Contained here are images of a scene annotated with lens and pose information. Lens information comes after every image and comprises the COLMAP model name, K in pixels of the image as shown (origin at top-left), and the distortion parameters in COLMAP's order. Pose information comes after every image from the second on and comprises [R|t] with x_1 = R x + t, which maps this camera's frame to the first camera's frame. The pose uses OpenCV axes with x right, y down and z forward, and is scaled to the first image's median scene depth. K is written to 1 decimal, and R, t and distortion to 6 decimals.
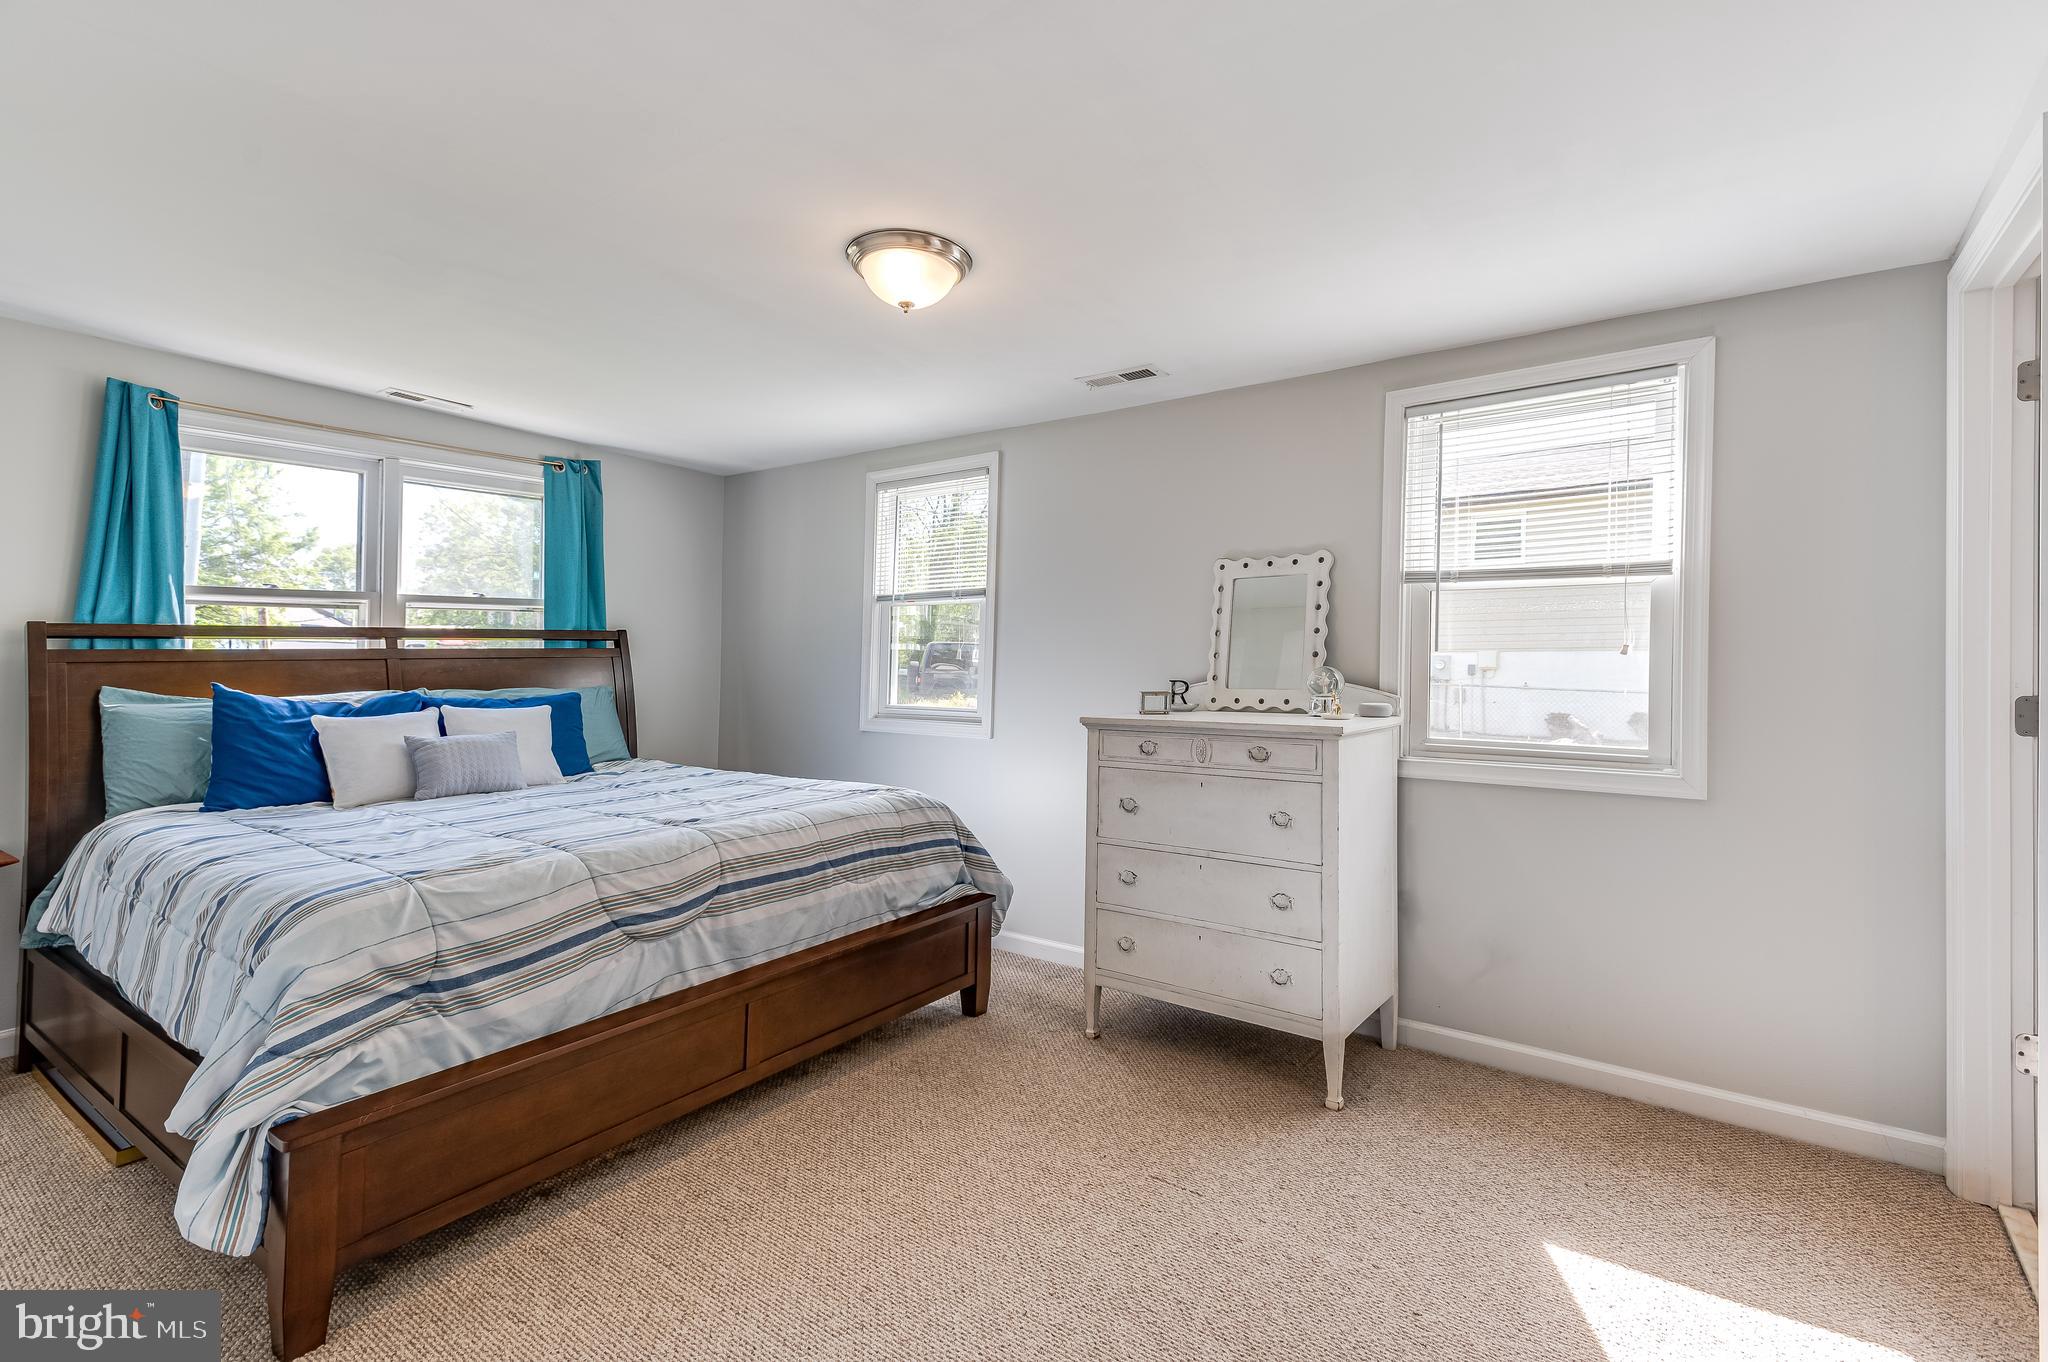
lens RADIAL K [[926.1, 0, 1028.0], [0, 926.1, 662.5], [0, 0, 1]] dist [0.074450, -0.027521]
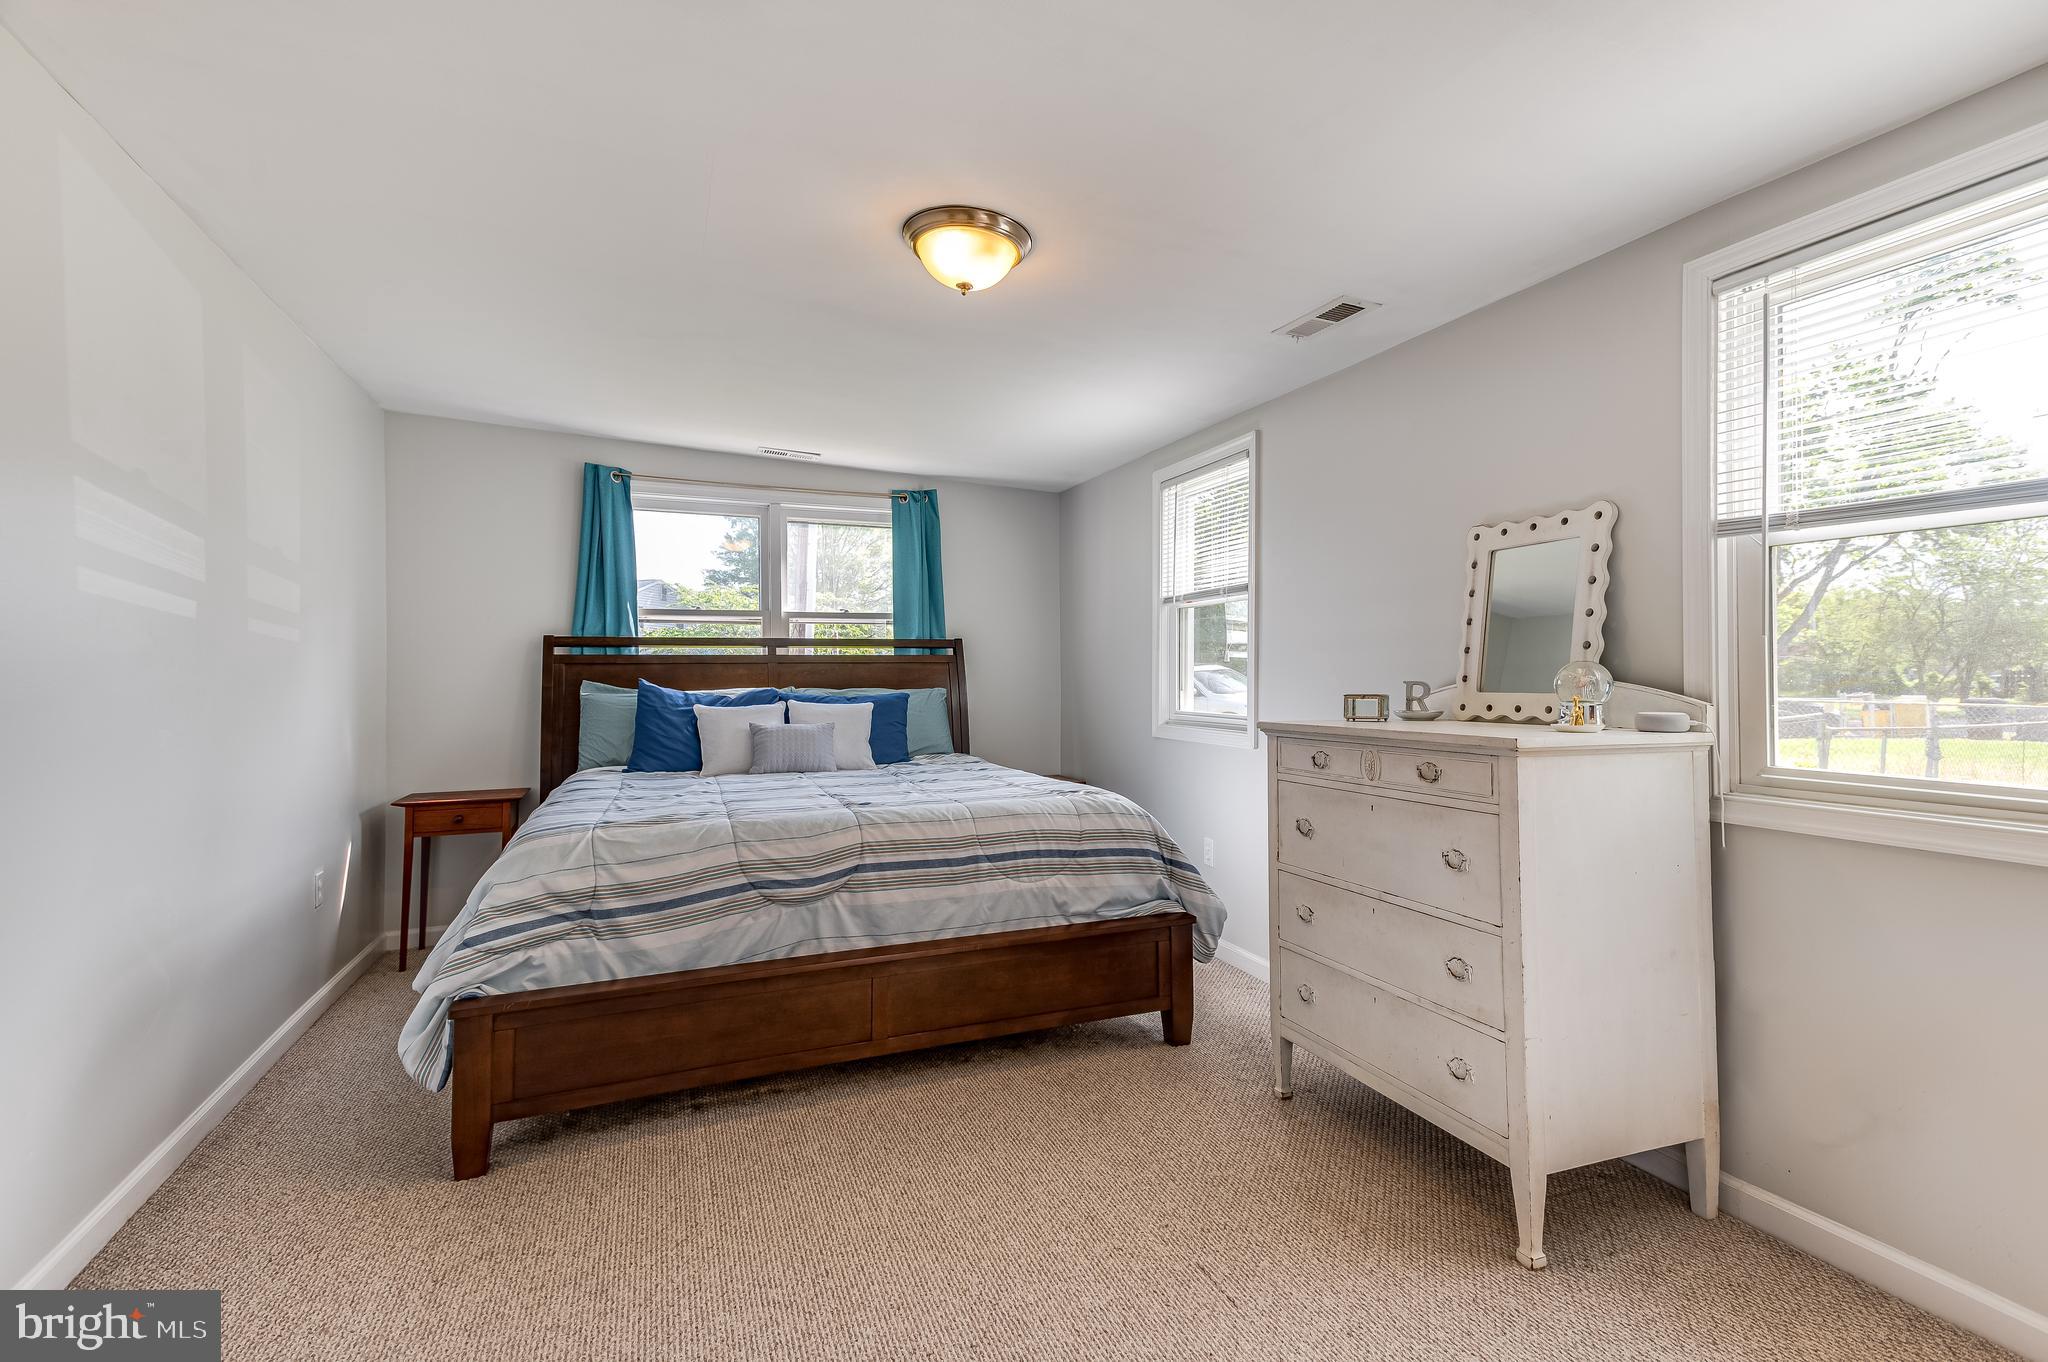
lens RADIAL K [[920.7, 0, 1025.1], [0, 920.7, 673.0], [0, 0, 1]] dist [0.072005, -0.027120]
pose [[0.864568, 0.000828, -0.502515, 0.306568], [-0.004074, 0.999977, -0.005362, 0.019317], [0.502499, 0.006683, 0.864552, 0.145922]]
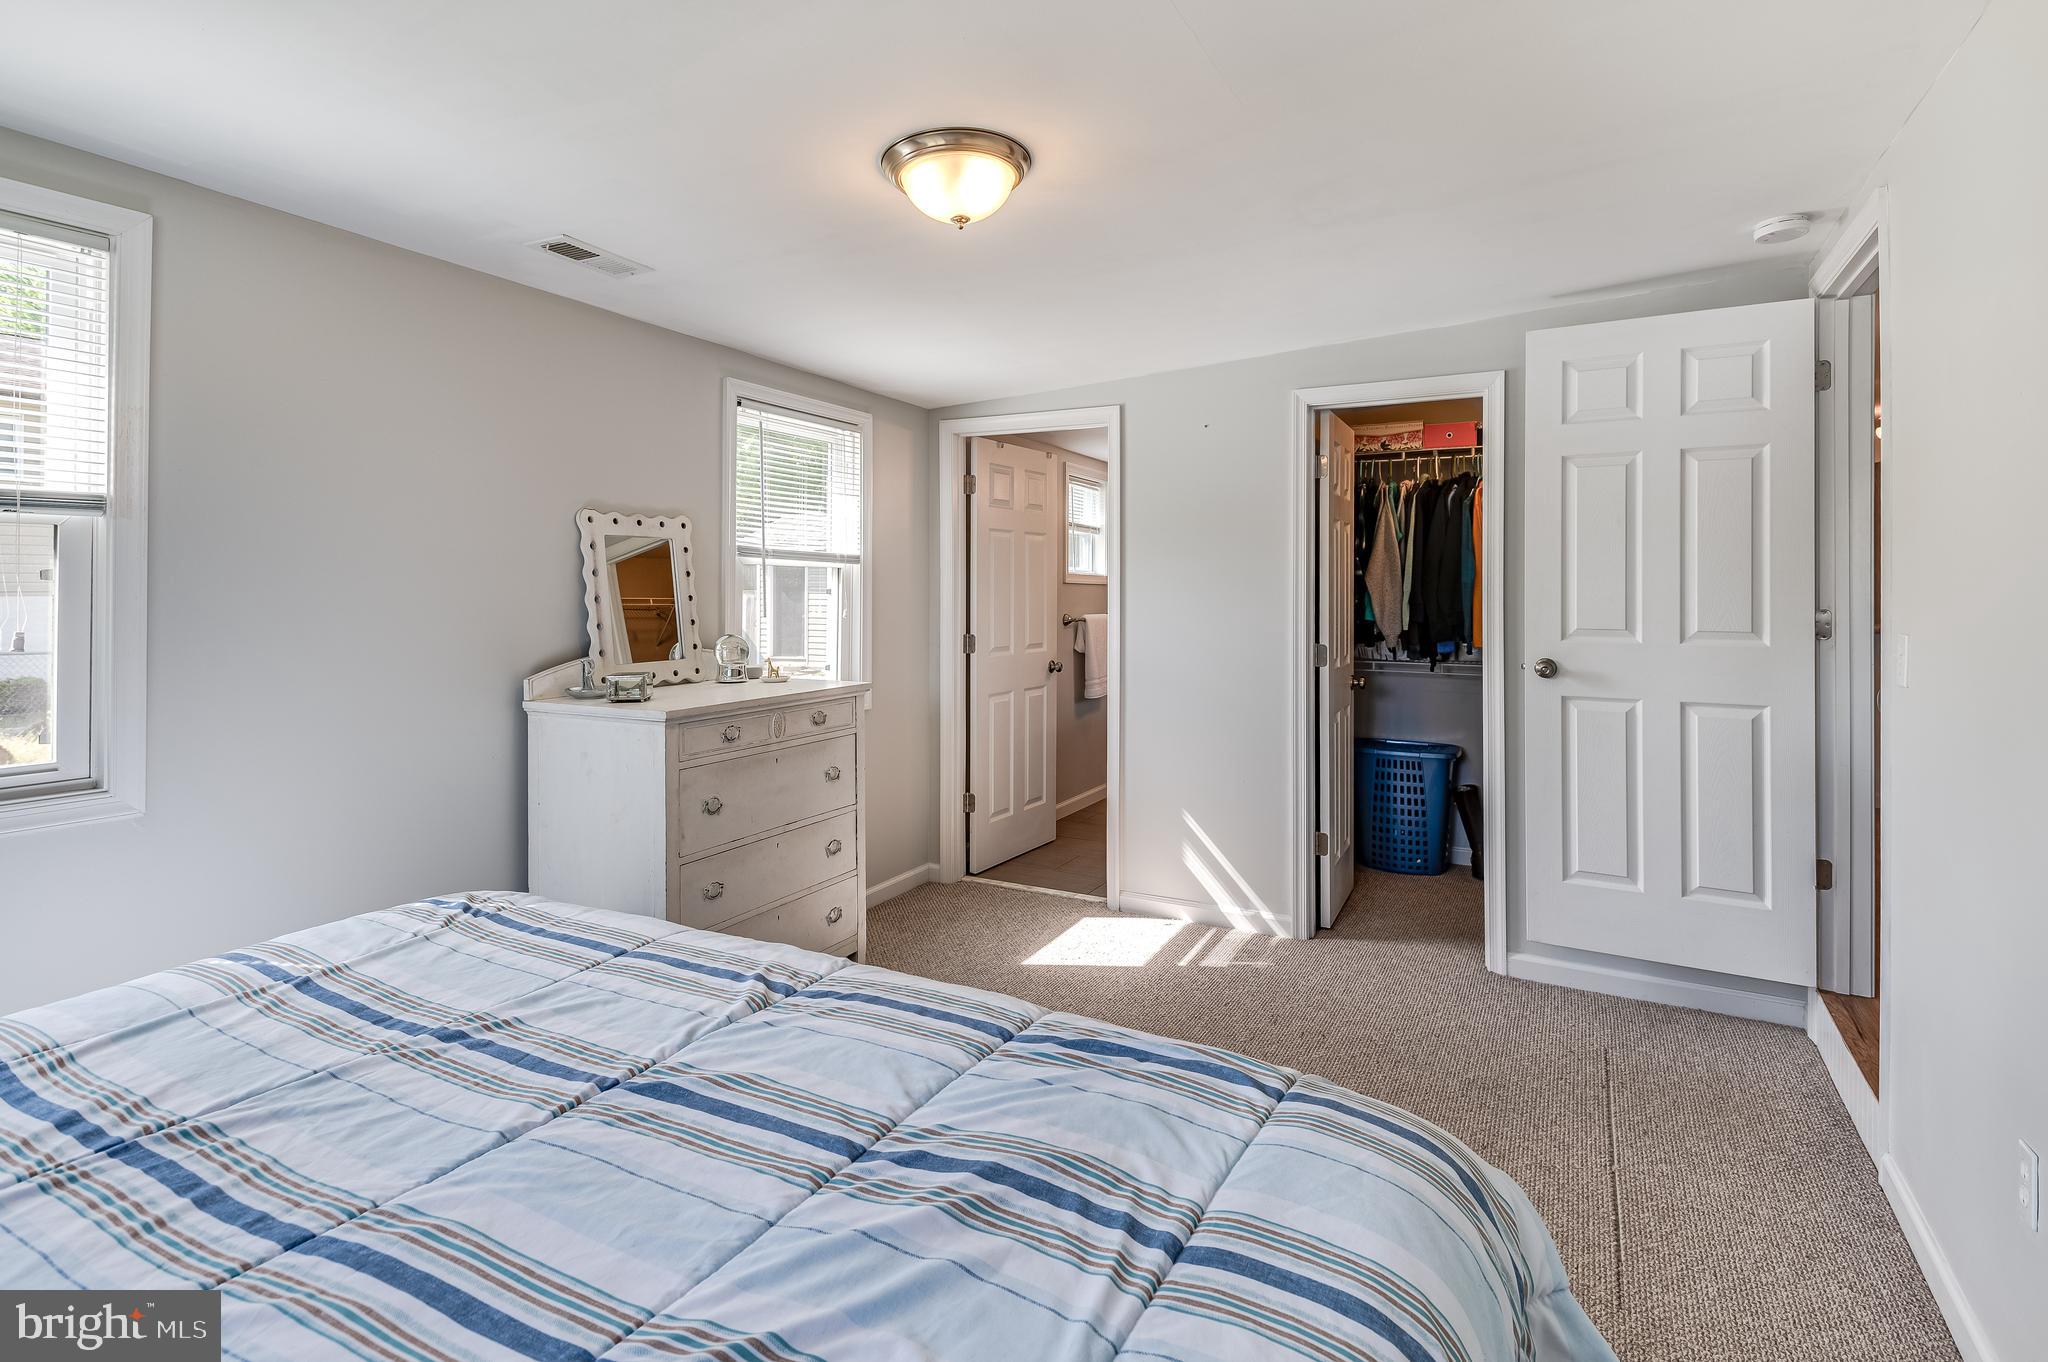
lens RADIAL K [[1065.6, 0, 972.0], [0, 1065.6, 584.6], [0, 0, 1]] dist [0.000127, 0.000000]
pose [[-0.135332, 0.006460, 0.990779, -0.871489], [0.004105, 0.999974, -0.005959, -0.041084], [-0.990792, 0.003261, -0.135355, 0.878543]]
